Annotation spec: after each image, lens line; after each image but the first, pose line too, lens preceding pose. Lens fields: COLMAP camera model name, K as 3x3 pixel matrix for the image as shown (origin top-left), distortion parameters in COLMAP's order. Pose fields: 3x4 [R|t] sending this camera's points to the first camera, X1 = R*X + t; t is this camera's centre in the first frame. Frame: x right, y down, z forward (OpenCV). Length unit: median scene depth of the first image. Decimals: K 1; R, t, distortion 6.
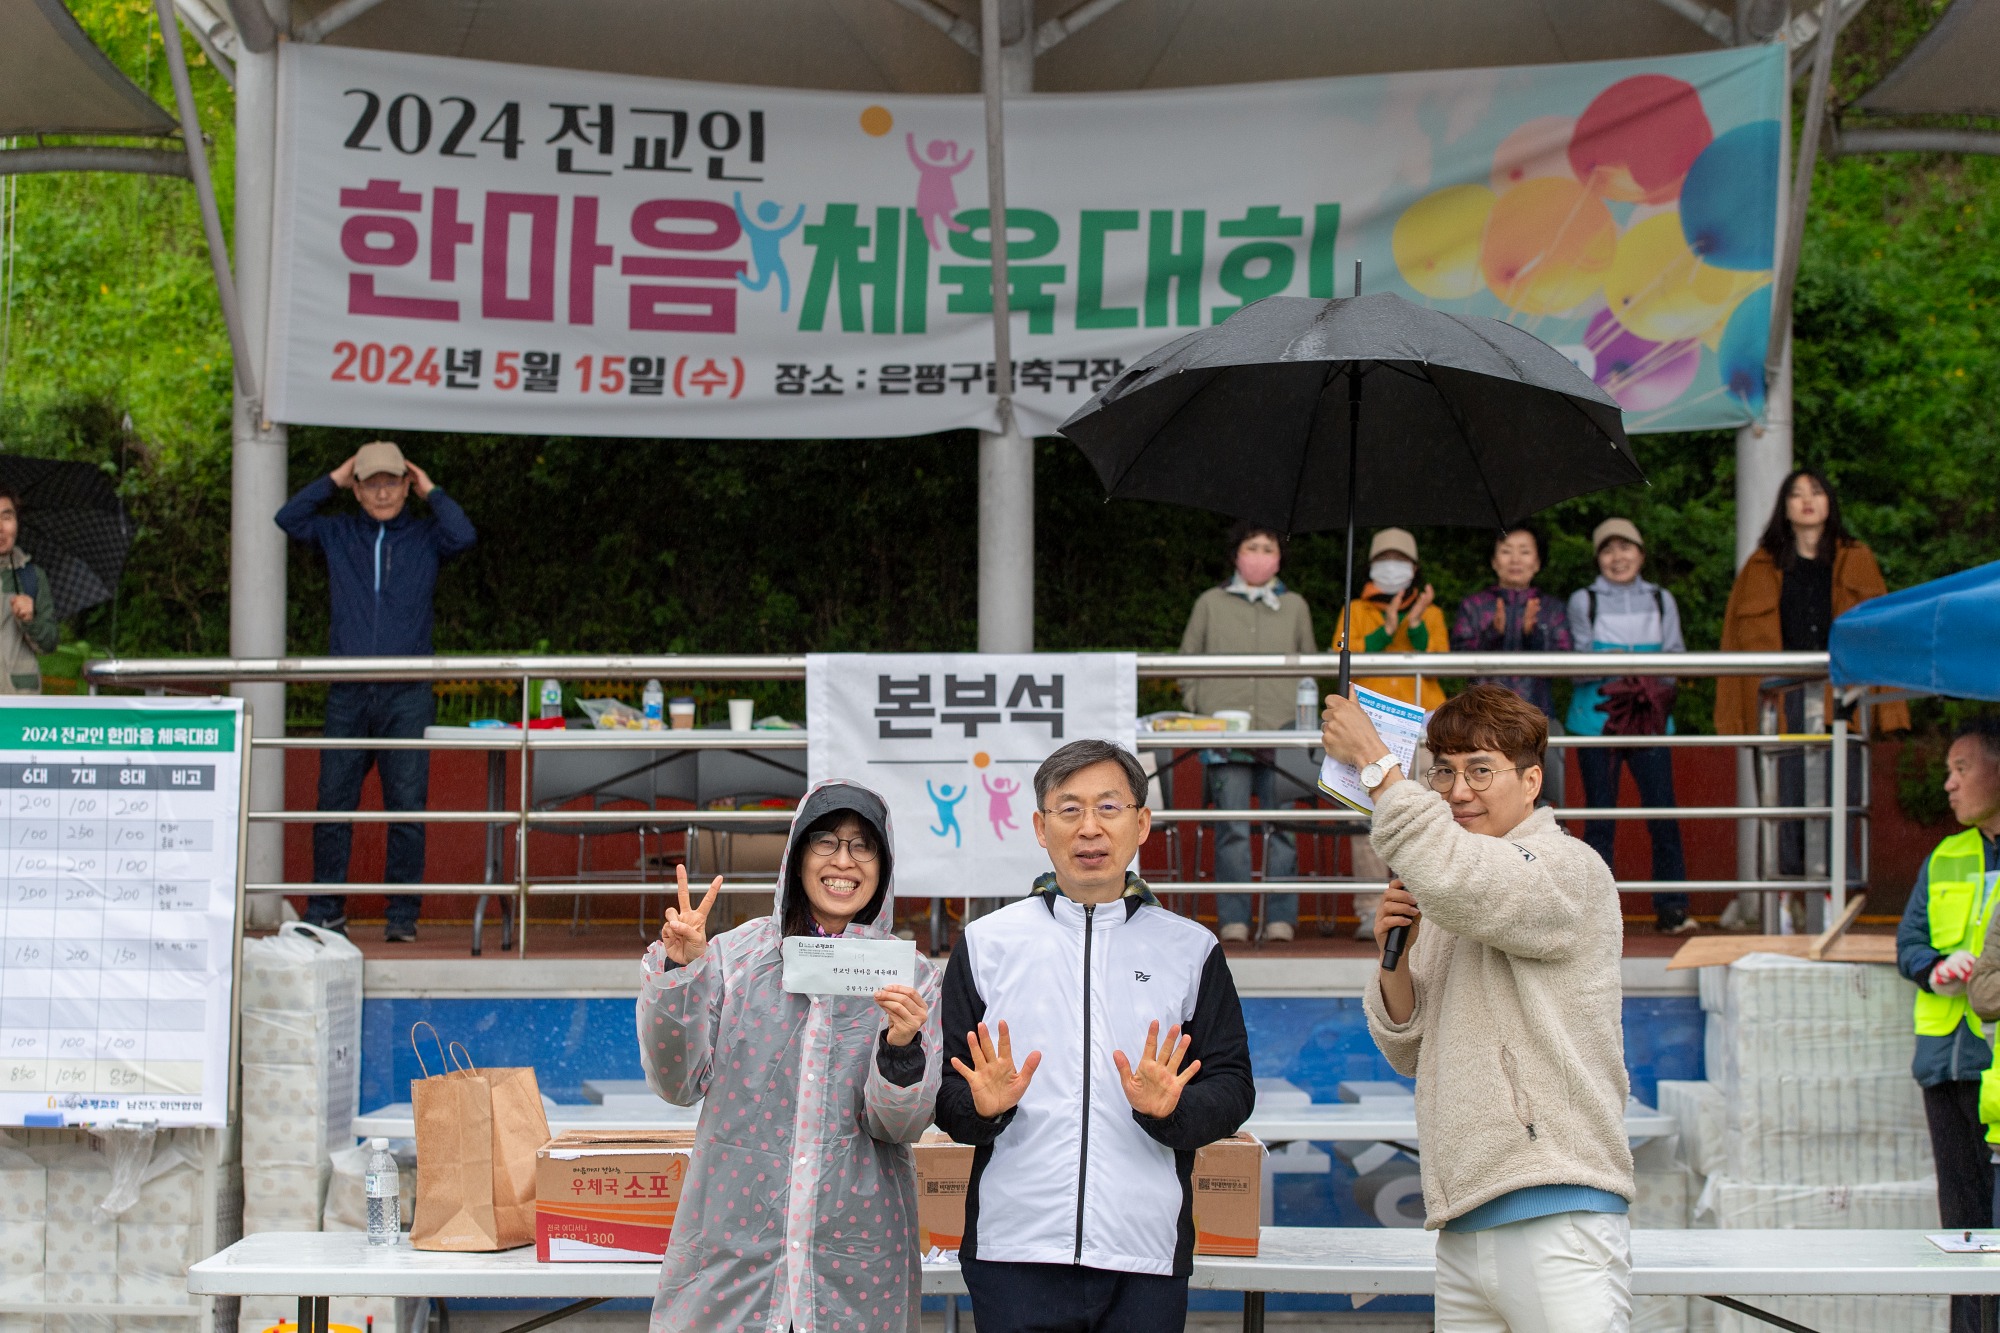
lens RADIAL K [[4005.2, 0, 953.7], [0, 4005.2, 870.9], [0, 0, 1]] dist [0.065448, -1.147526]
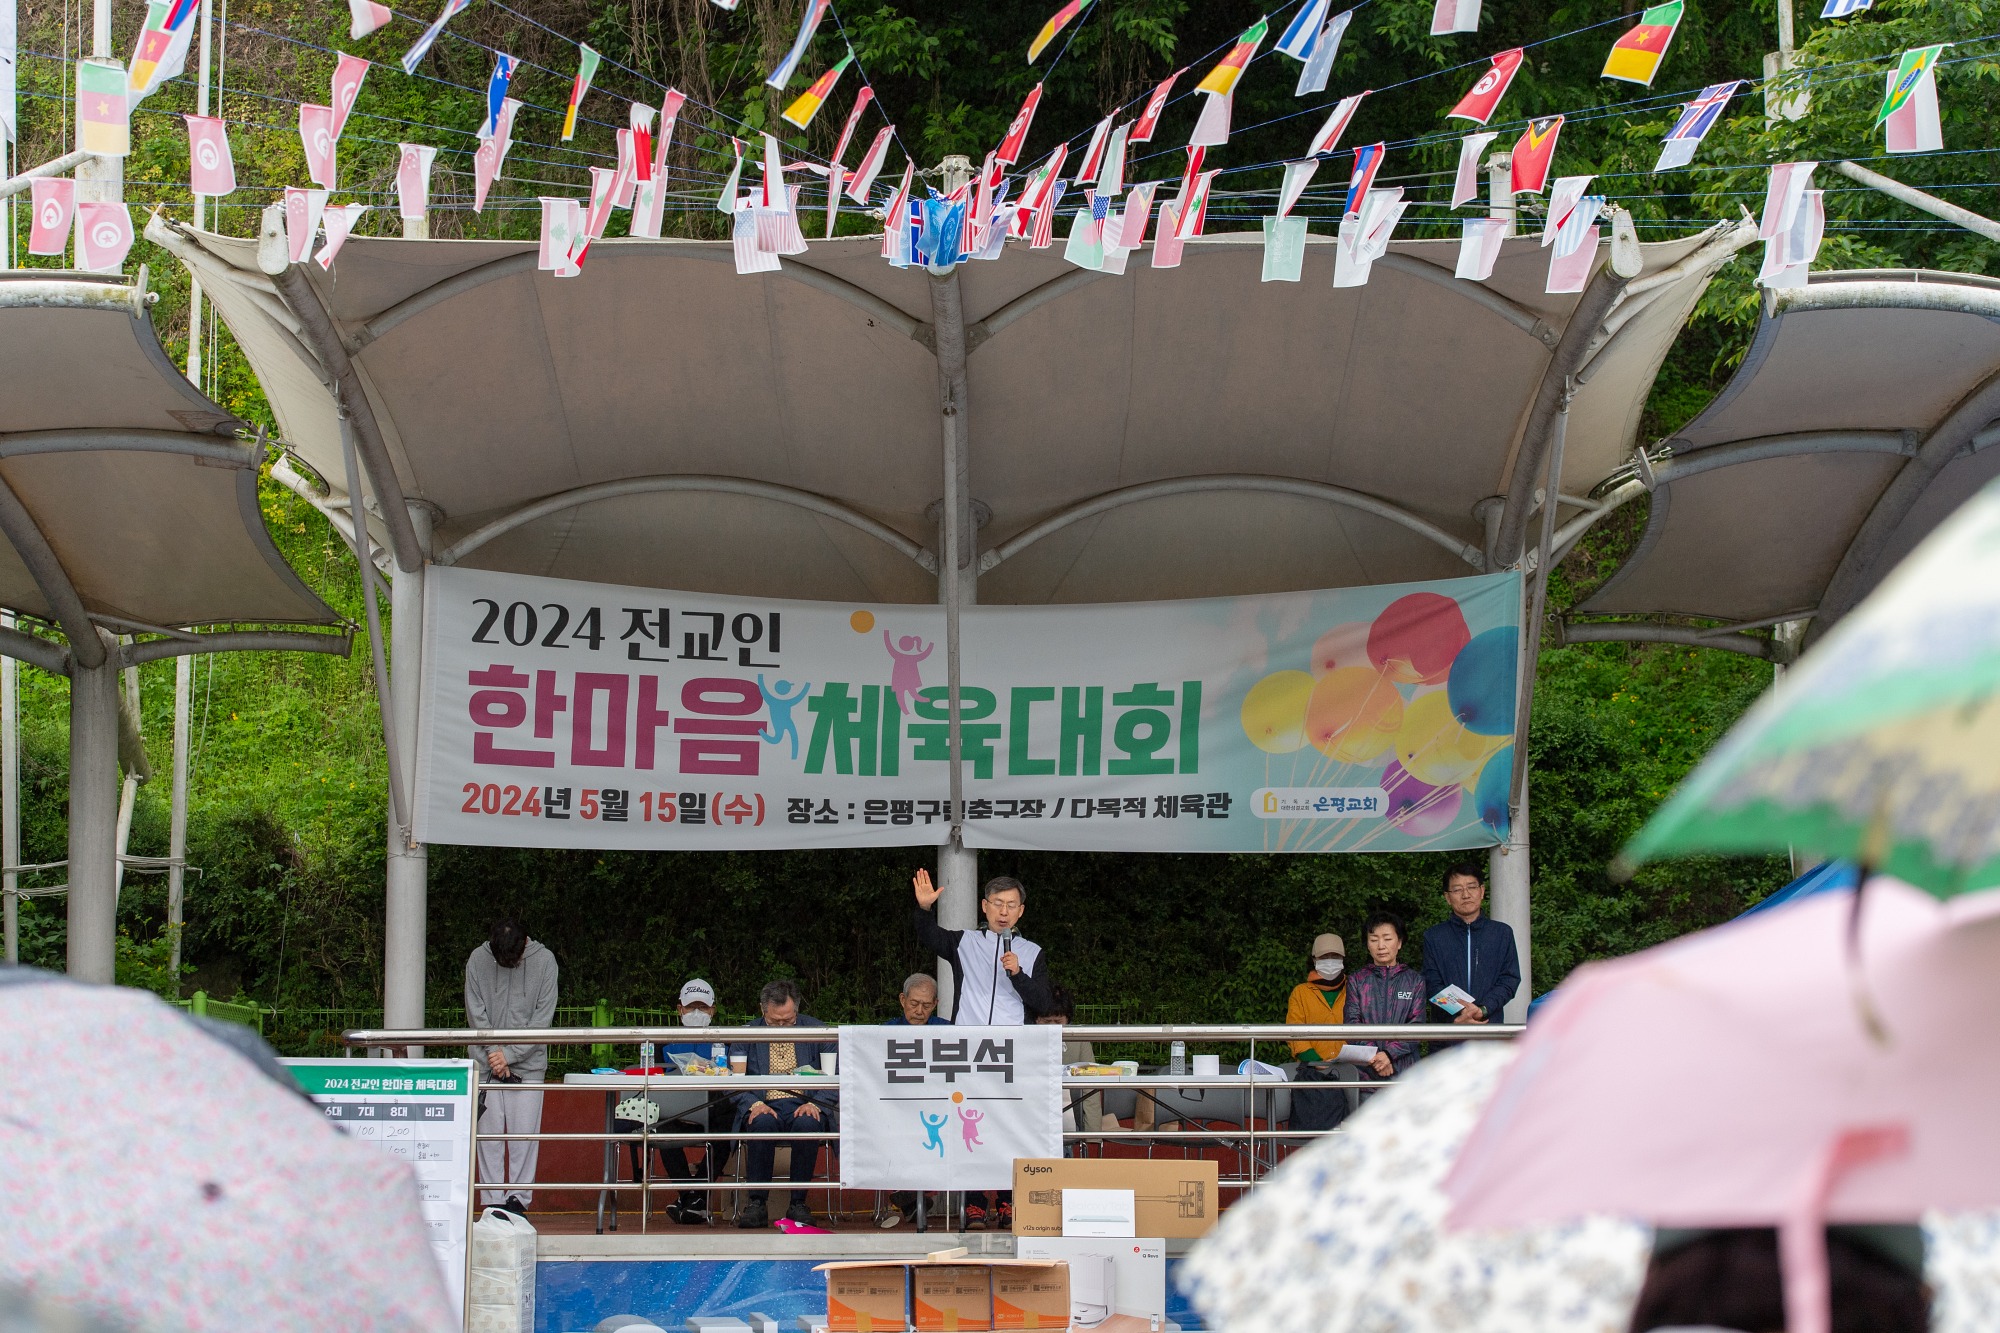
lens RADIAL K [[4177.1, 0, 975.5], [0, 4177.1, 755.3], [0, 0, 1]] dist [0.036836, 0.254631]
pose [[0.999315, 0.001280, 0.036996, -0.033558], [0.002411, 0.995029, -0.099552, 0.000150], [-0.036940, 0.099573, 0.994344, -0.420392]]
